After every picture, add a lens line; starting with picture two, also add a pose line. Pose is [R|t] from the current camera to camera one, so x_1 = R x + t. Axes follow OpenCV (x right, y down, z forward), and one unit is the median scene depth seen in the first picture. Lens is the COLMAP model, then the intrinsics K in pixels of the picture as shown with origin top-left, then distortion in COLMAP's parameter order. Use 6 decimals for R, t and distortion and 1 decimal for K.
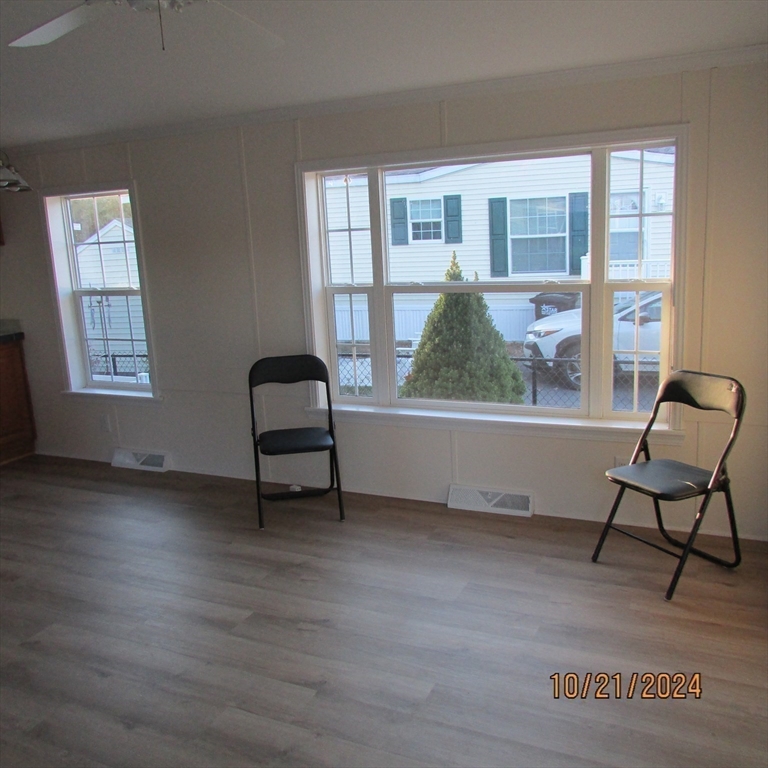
lens RADIAL K [[733.6, 0, 386.5], [0, 733.6, 383.8], [0, 0, 1]] dist [-0.031639, 0.023819]
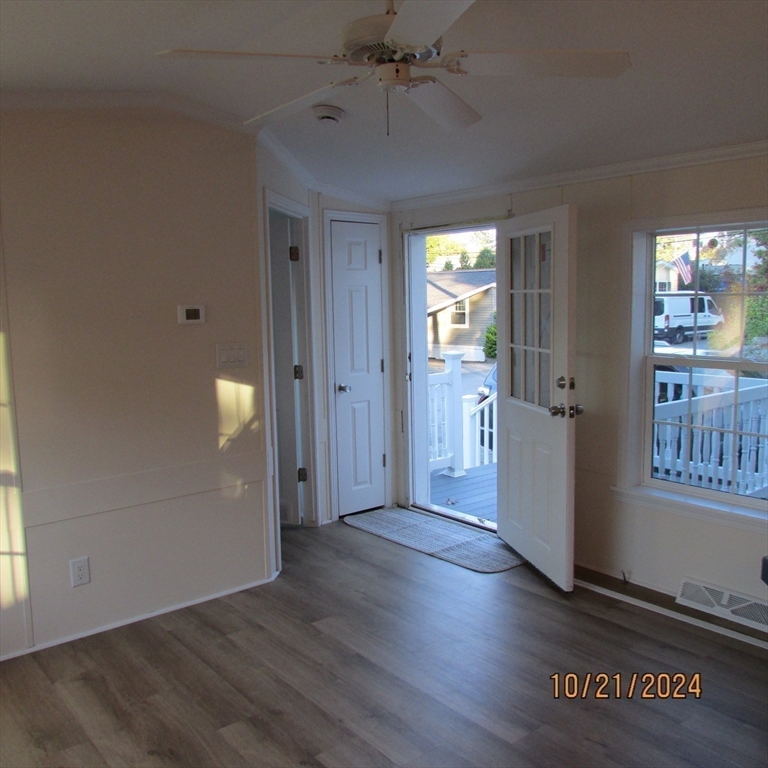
lens RADIAL K [[733.6, 0, 386.5], [0, 733.6, 383.8], [0, 0, 1]] dist [-0.031639, 0.023819]
pose [[-0.899068, 0.014016, 0.437586, -0.359650], [0.153671, 0.945998, 0.285434, -0.188756], [-0.409955, 0.323869, -0.852670, 0.943527]]
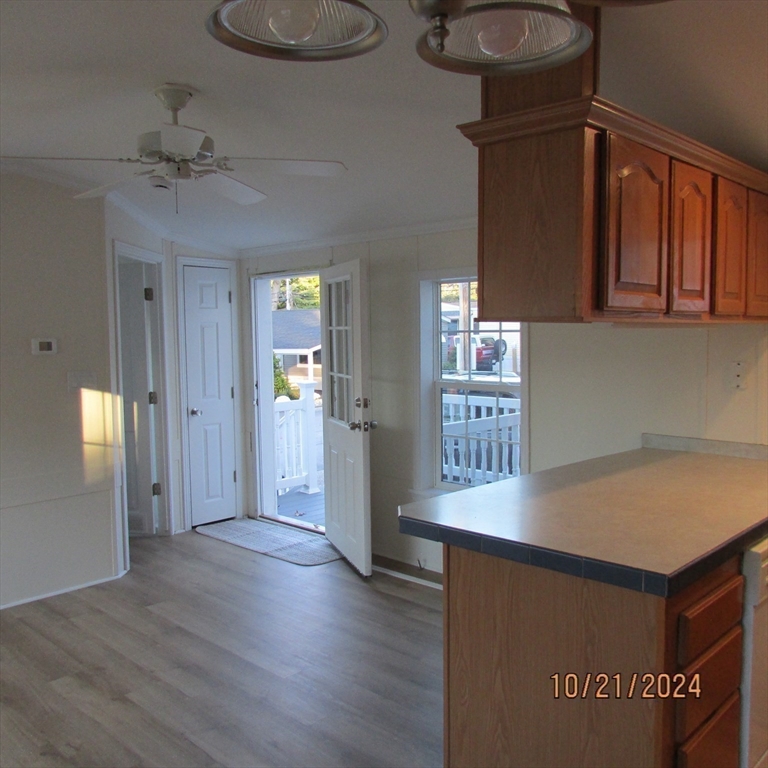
lens RADIAL K [[733.6, 0, 386.5], [0, 733.6, 383.8], [0, 0, 1]] dist [-0.031639, 0.023819]
pose [[-0.945324, 0.037892, 0.323924, -0.544965], [0.126887, 0.957703, 0.258271, -0.206349], [-0.300437, 0.285251, -0.910148, 1.064201]]
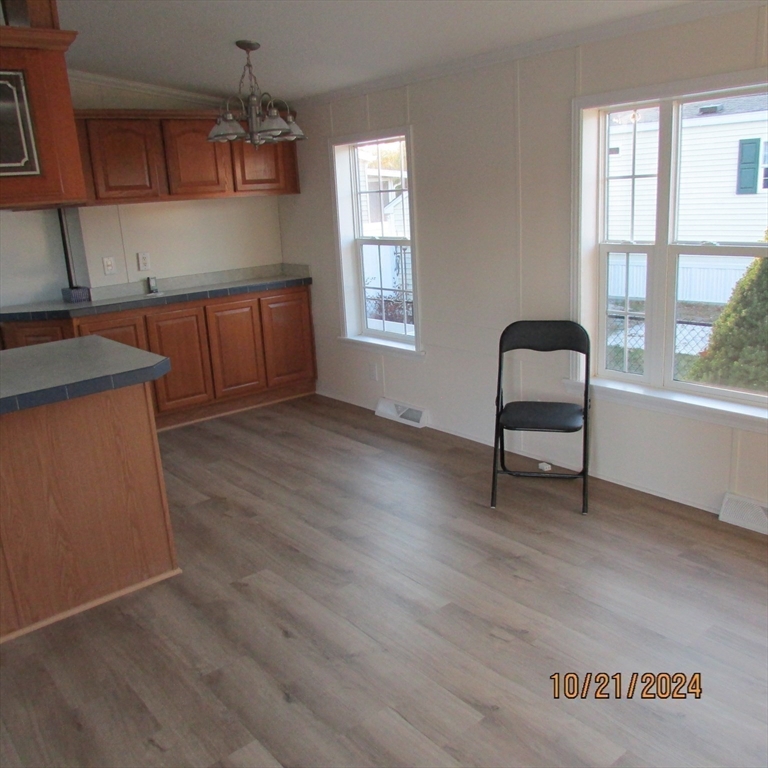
lens RADIAL K [[733.6, 0, 386.5], [0, 733.6, 383.8], [0, 0, 1]] dist [-0.031639, 0.023819]
pose [[0.902881, 0.108241, -0.416041, 0.067434], [-0.079572, 0.993139, 0.085698, -0.021931], [0.422463, -0.044270, 0.905299, 0.104527]]
